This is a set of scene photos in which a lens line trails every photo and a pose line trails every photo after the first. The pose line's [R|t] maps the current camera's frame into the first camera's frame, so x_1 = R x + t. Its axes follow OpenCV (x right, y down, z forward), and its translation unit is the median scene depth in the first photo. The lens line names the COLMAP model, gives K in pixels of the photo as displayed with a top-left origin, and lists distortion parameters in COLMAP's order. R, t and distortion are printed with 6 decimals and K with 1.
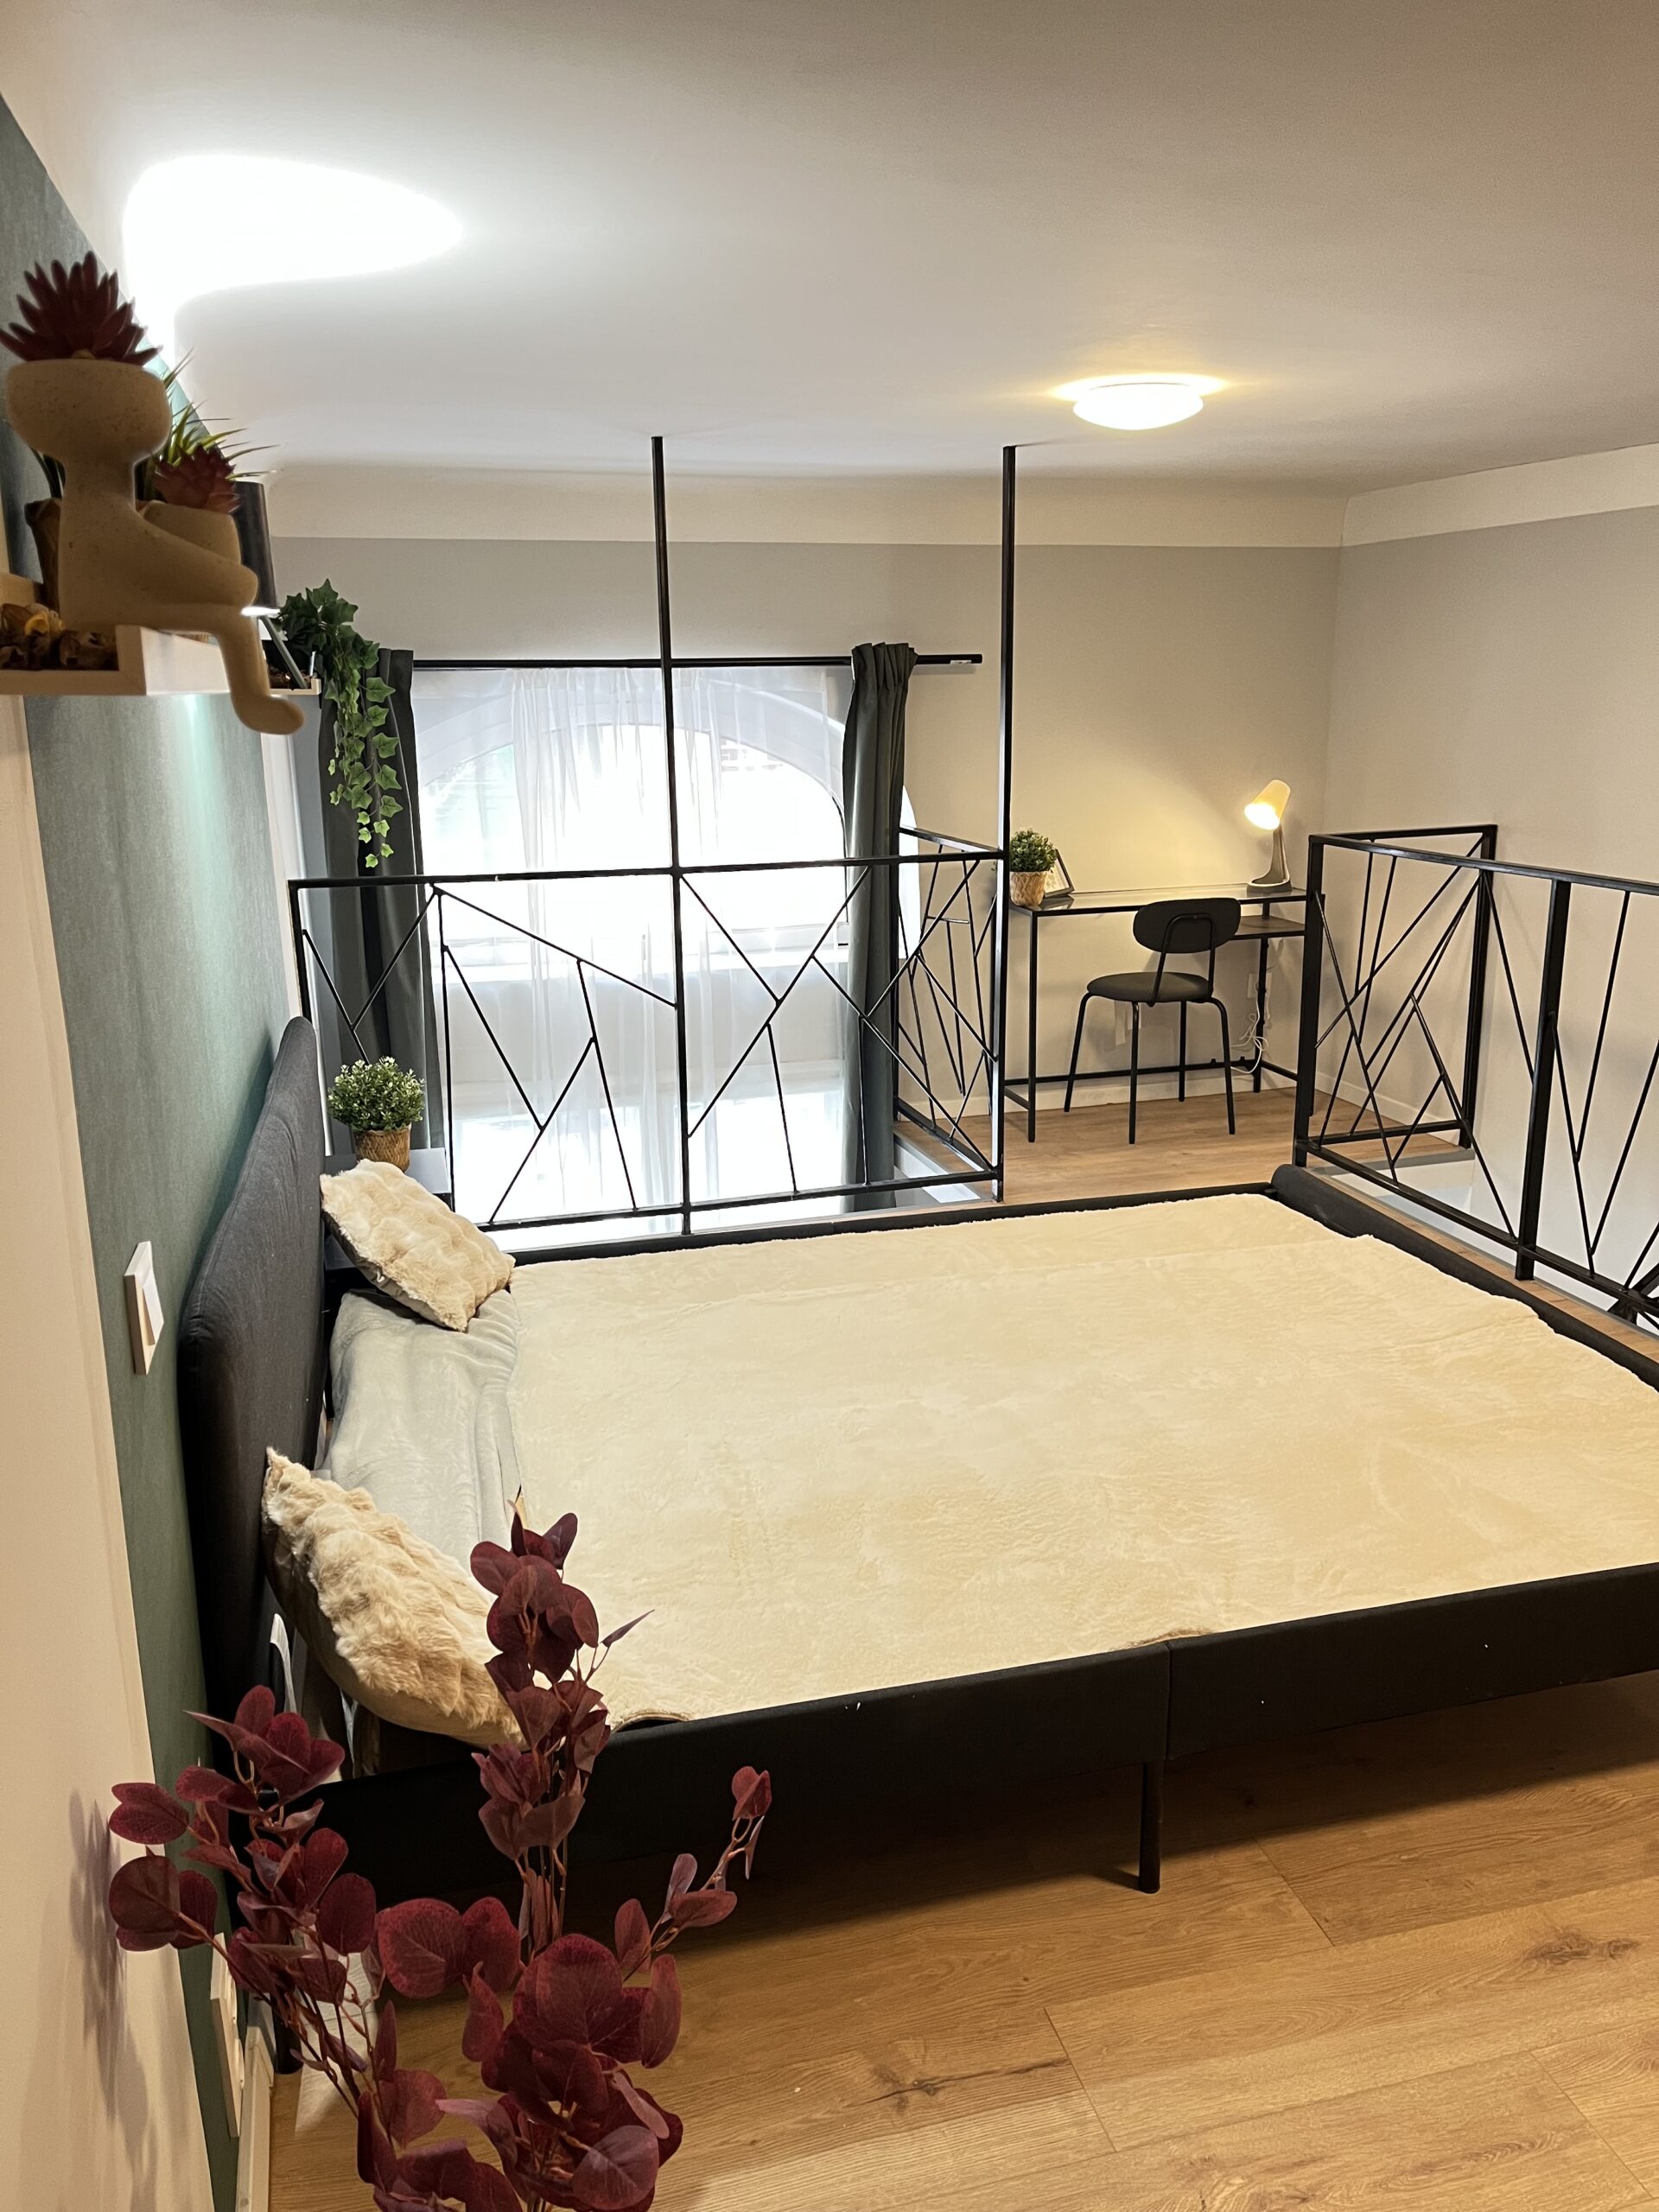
lens RADIAL K [[1664.0, 0, 825.1], [0, 1664.0, 1106.6], [0, 0, 1]] dist [0.016025, 0.001118]
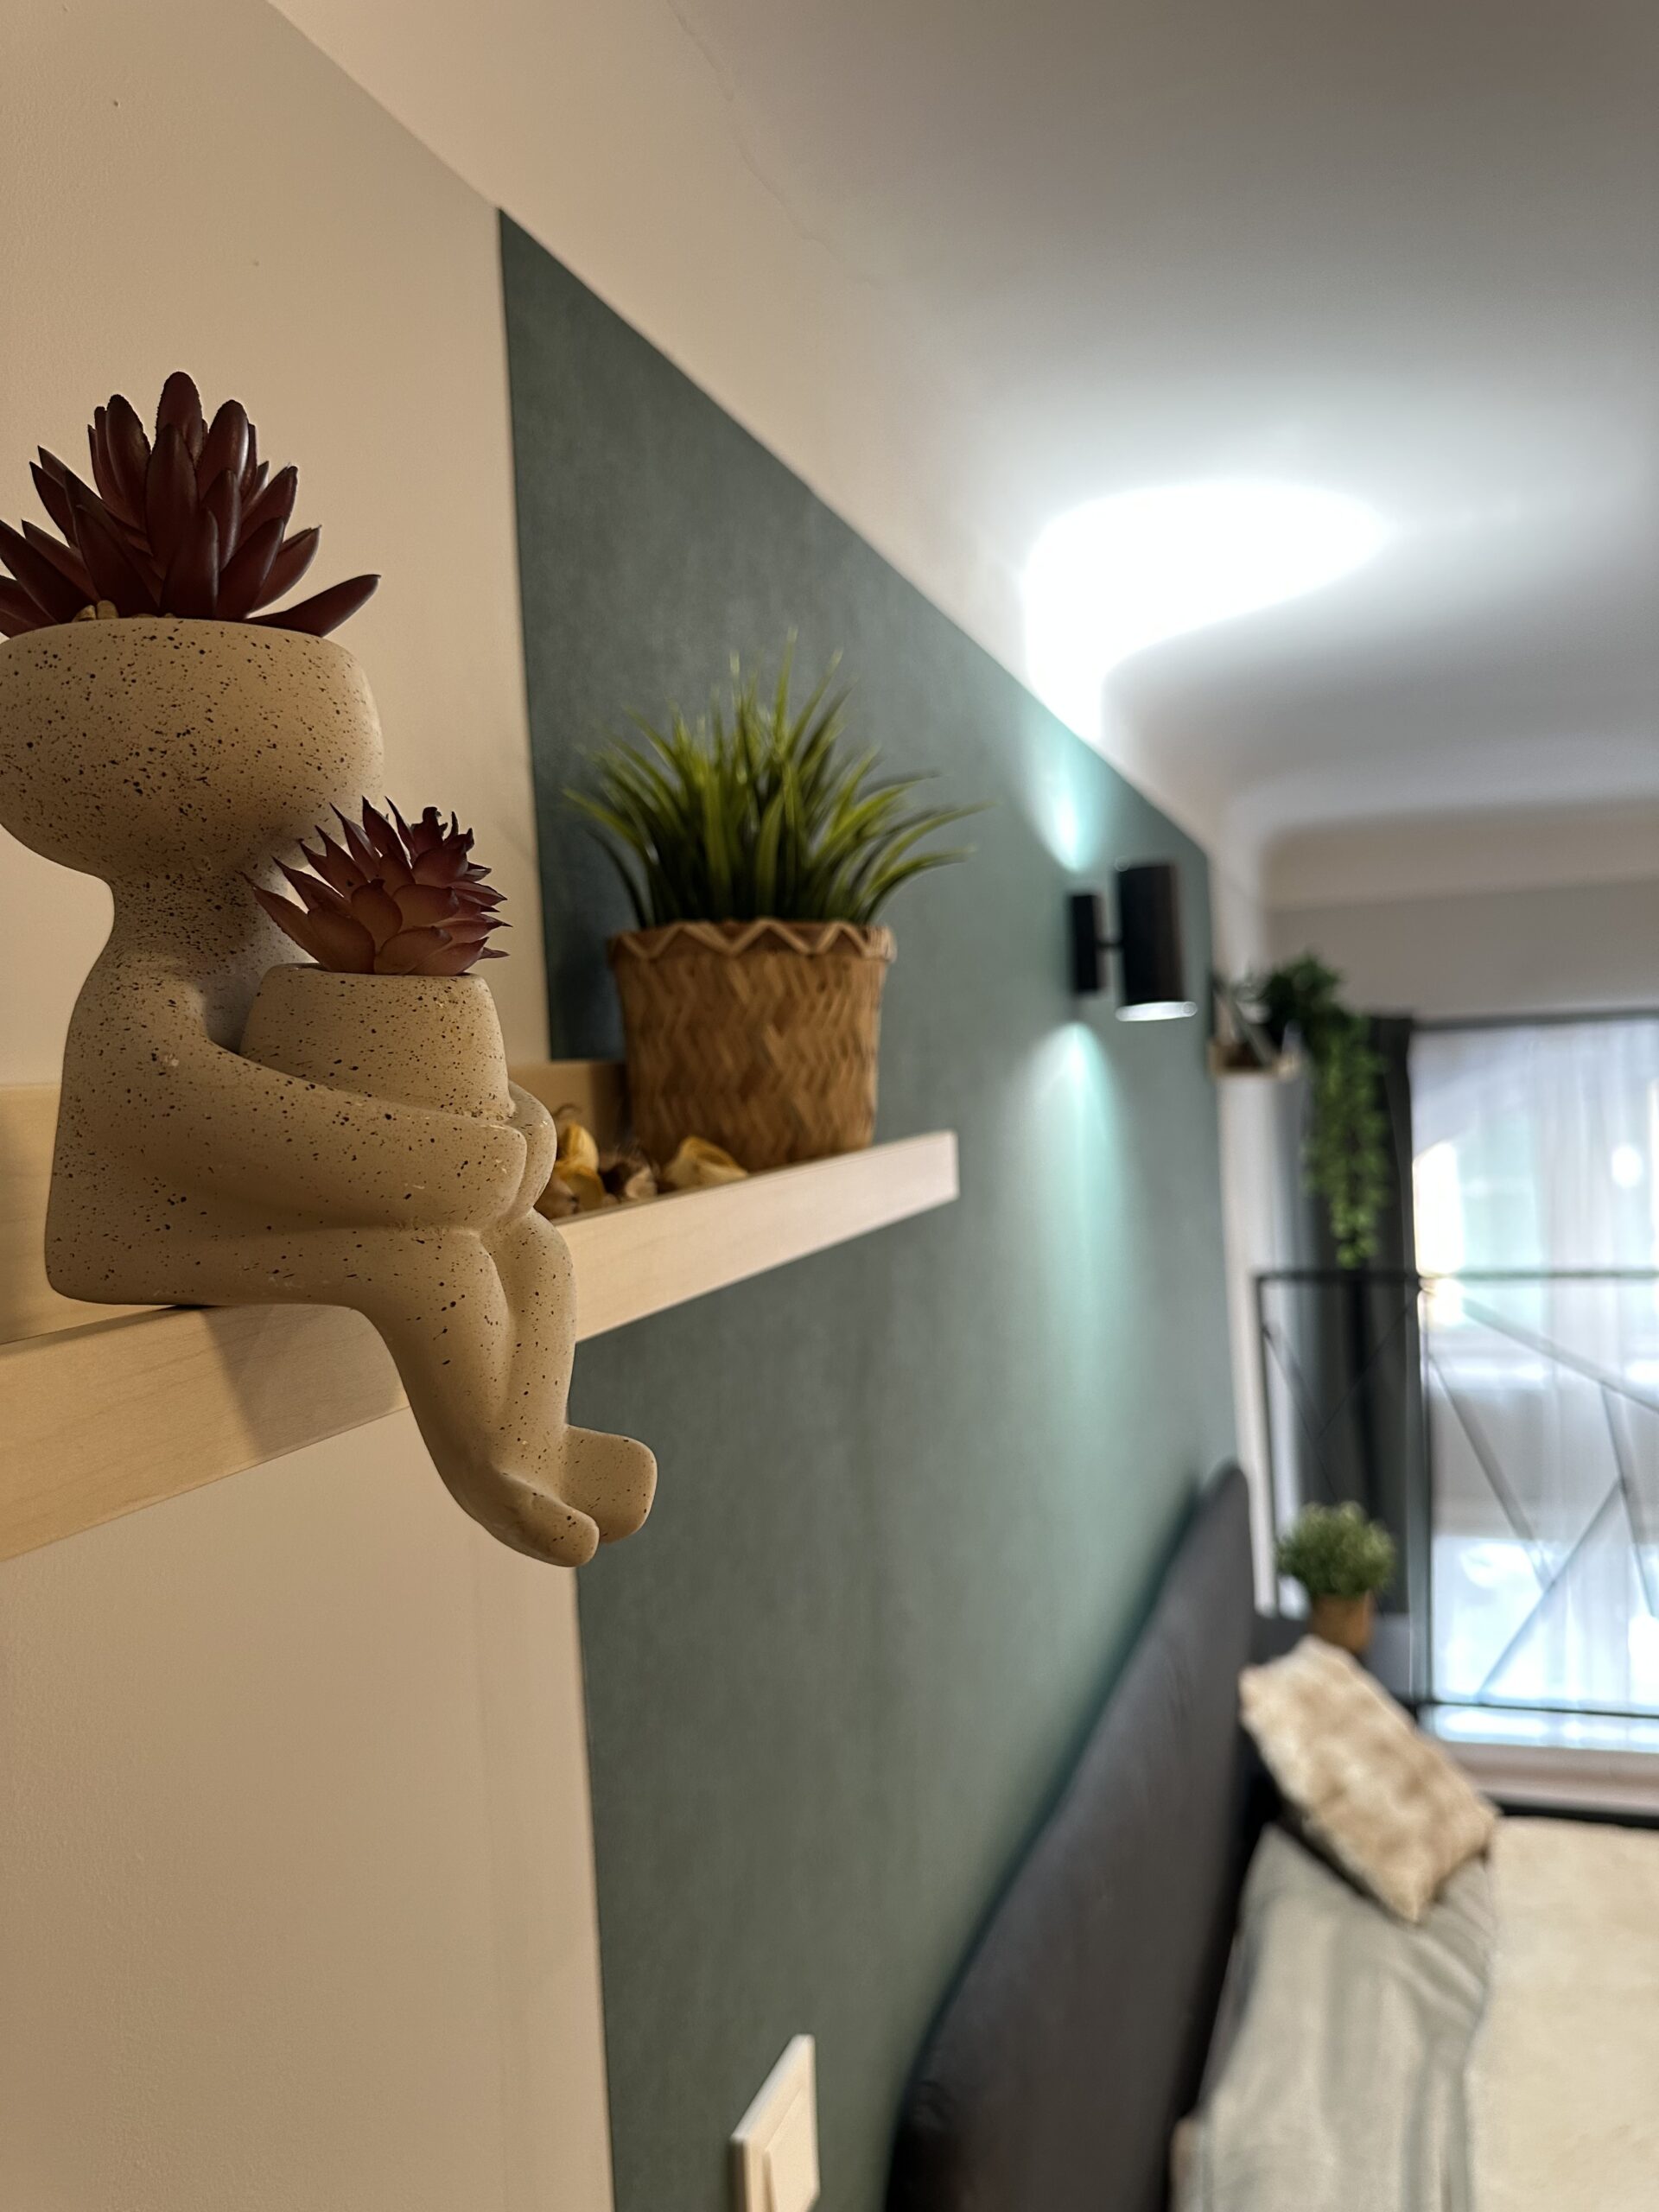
lens RADIAL K [[1578.8, 0, 834.2], [0, 1578.8, 1108.7], [0, 0, 1]] dist [-0.028238, -0.001151]
pose [[0.820542, -0.012124, -0.571458, -0.026552], [-0.099327, 0.981539, -0.163446, -0.073193], [0.562890, 0.190876, 0.804190, 0.205786]]
